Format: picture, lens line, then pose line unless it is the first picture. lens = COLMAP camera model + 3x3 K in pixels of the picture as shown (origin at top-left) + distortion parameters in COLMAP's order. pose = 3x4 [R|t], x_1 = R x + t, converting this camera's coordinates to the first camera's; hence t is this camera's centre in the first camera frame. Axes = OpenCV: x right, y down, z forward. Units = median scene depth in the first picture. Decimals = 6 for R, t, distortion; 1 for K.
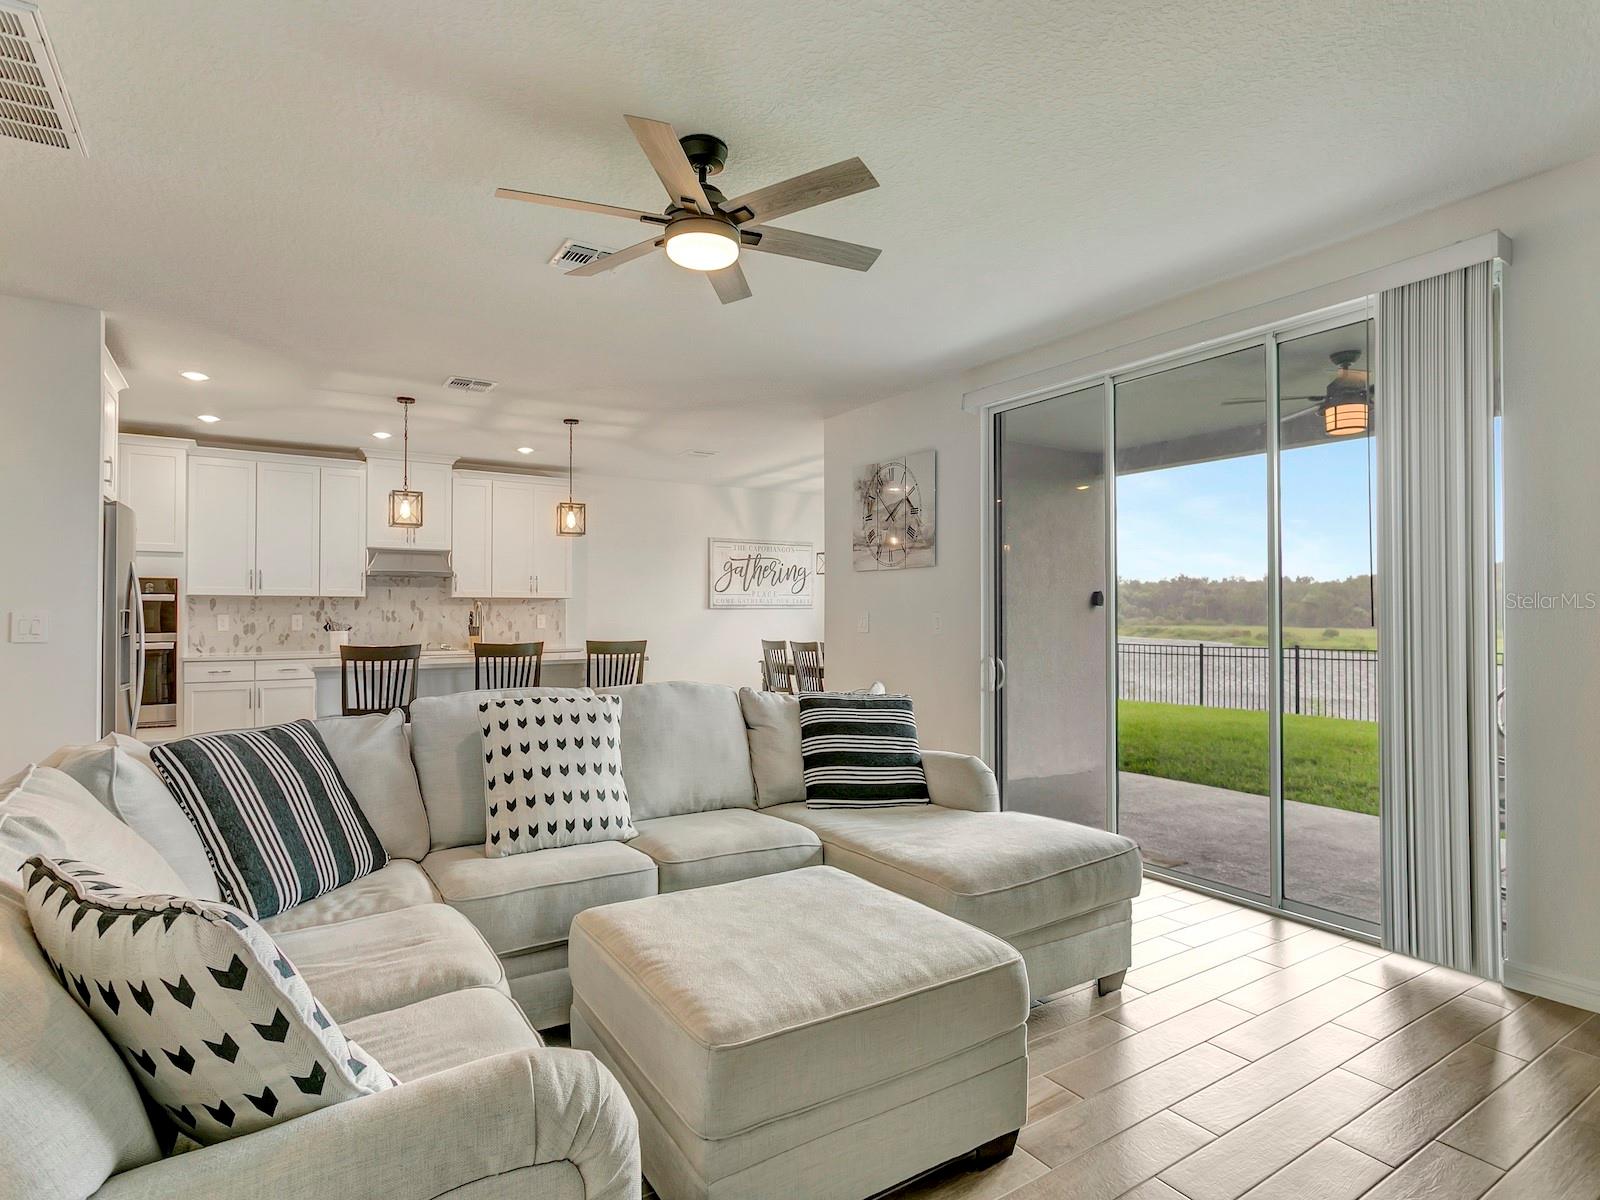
lens RADIAL K [[882.3, 0, 812.2], [0, 882.3, 595.5], [0, 0, 1]] dist [-0.000635, 0.000293]
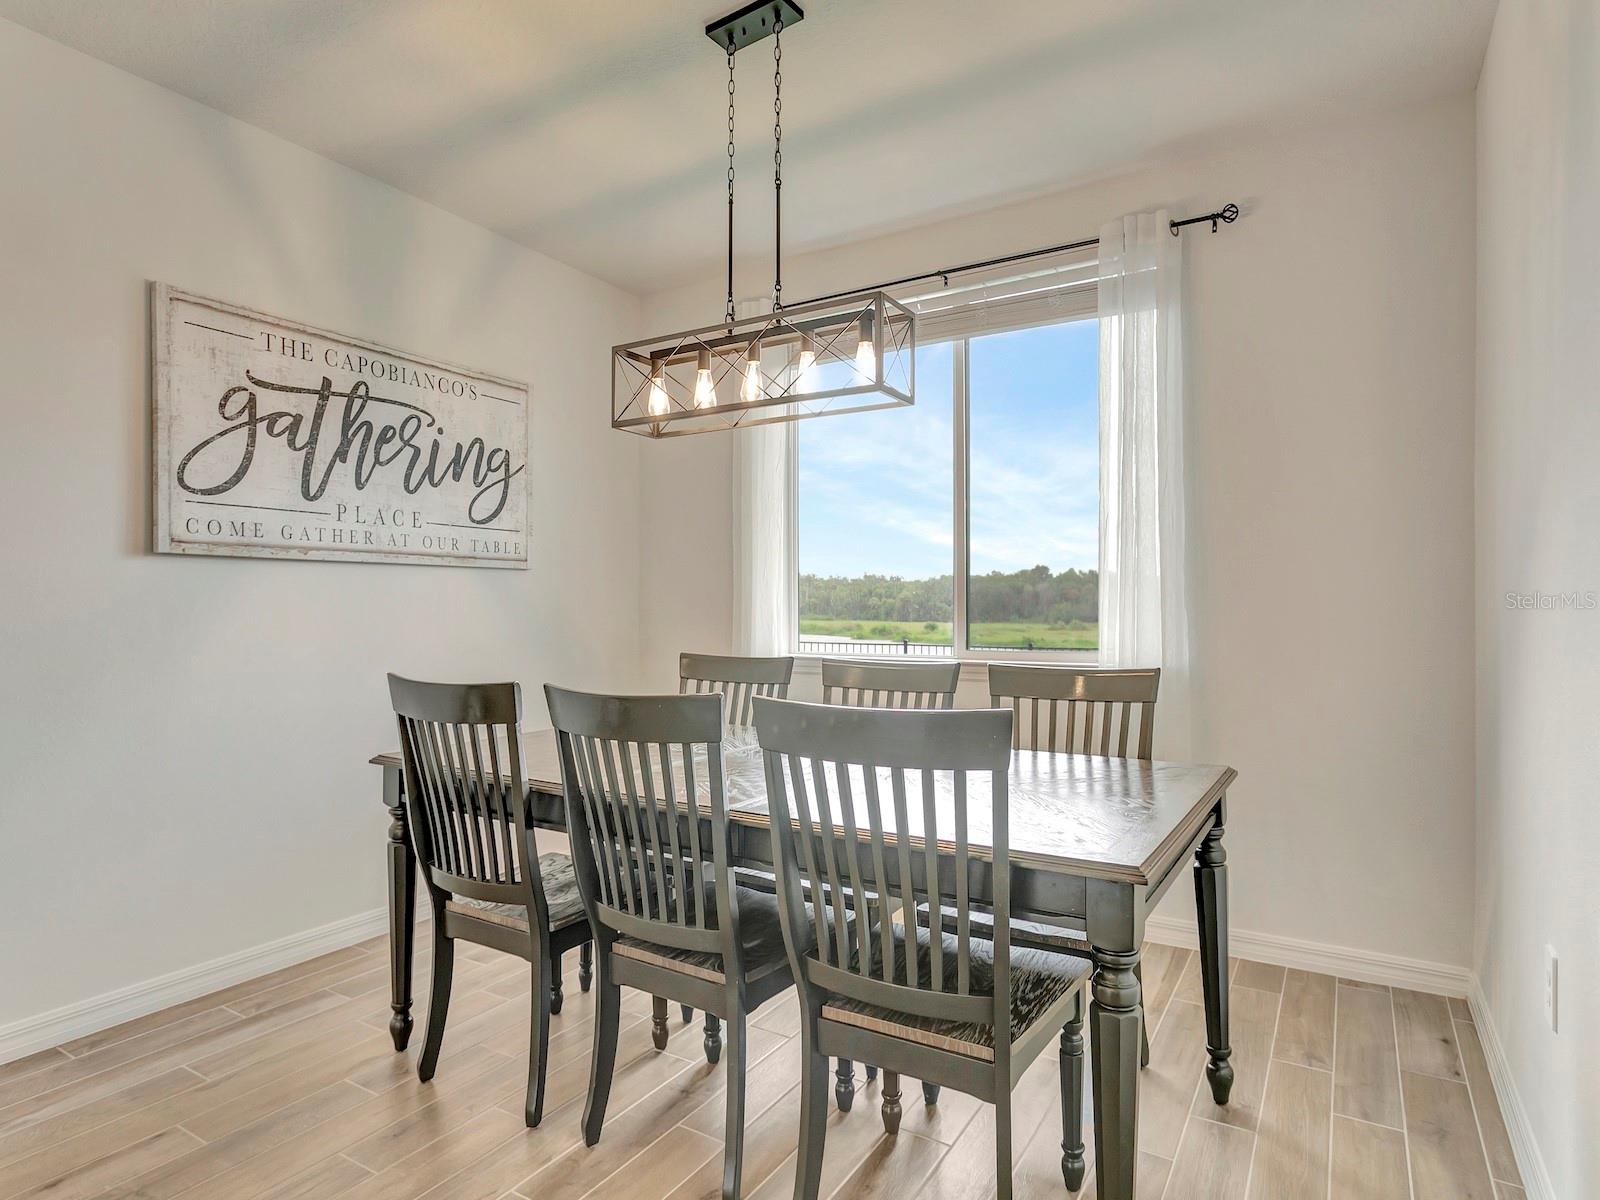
lens RADIAL K [[882.3, 0, 807.1], [0, 882.3, 615.5], [0, 0, 1]] dist [-0.000635, 0.000293]
pose [[0.902017, 0.000600, 0.431700, -0.061729], [-0.012562, 0.999612, 0.024859, 0.027239], [-0.431517, -0.027846, 0.901675, 0.768131]]
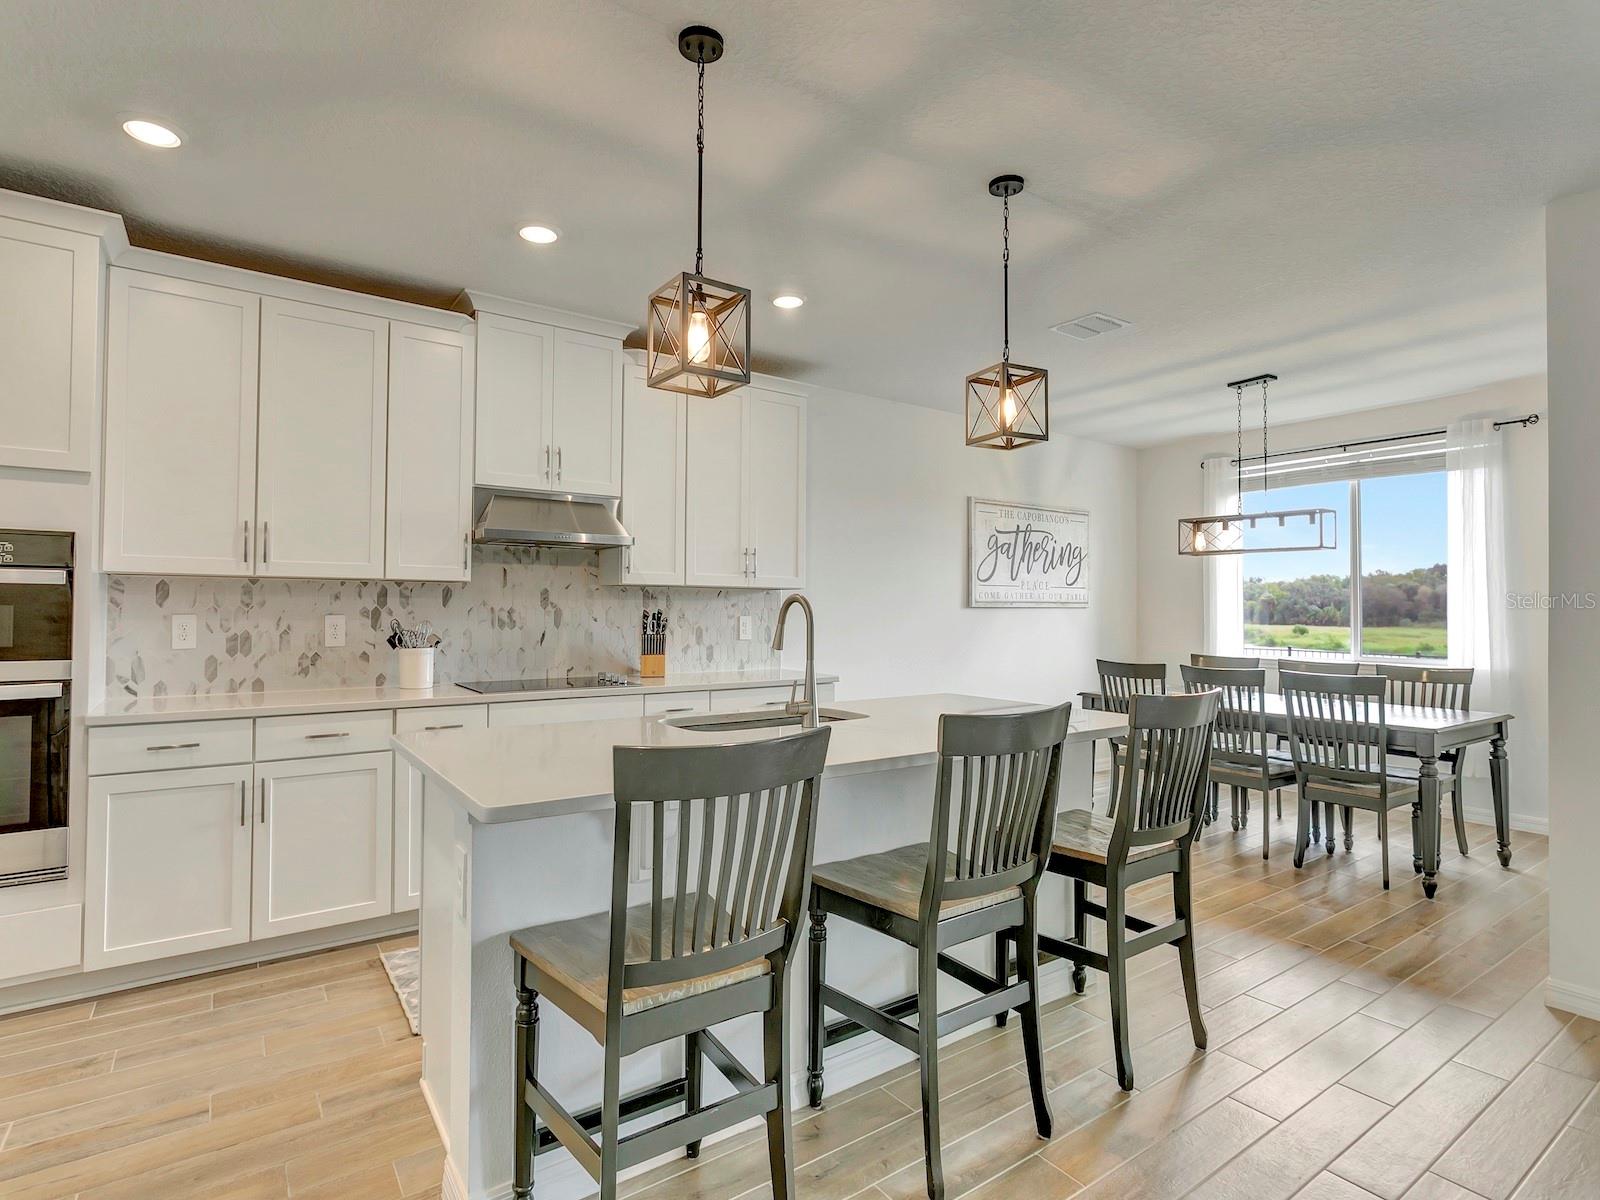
lens RADIAL K [[832.2, 0, 795.9], [0, 832.2, 589.6], [0, 0, 1]] dist [-0.001542, 0.002023]
pose [[0.998973, 0.011182, 0.043907, -0.303018], [-0.011236, 0.999936, 0.000973, 0.003152], [-0.043893, -0.001465, 0.999035, 0.454803]]
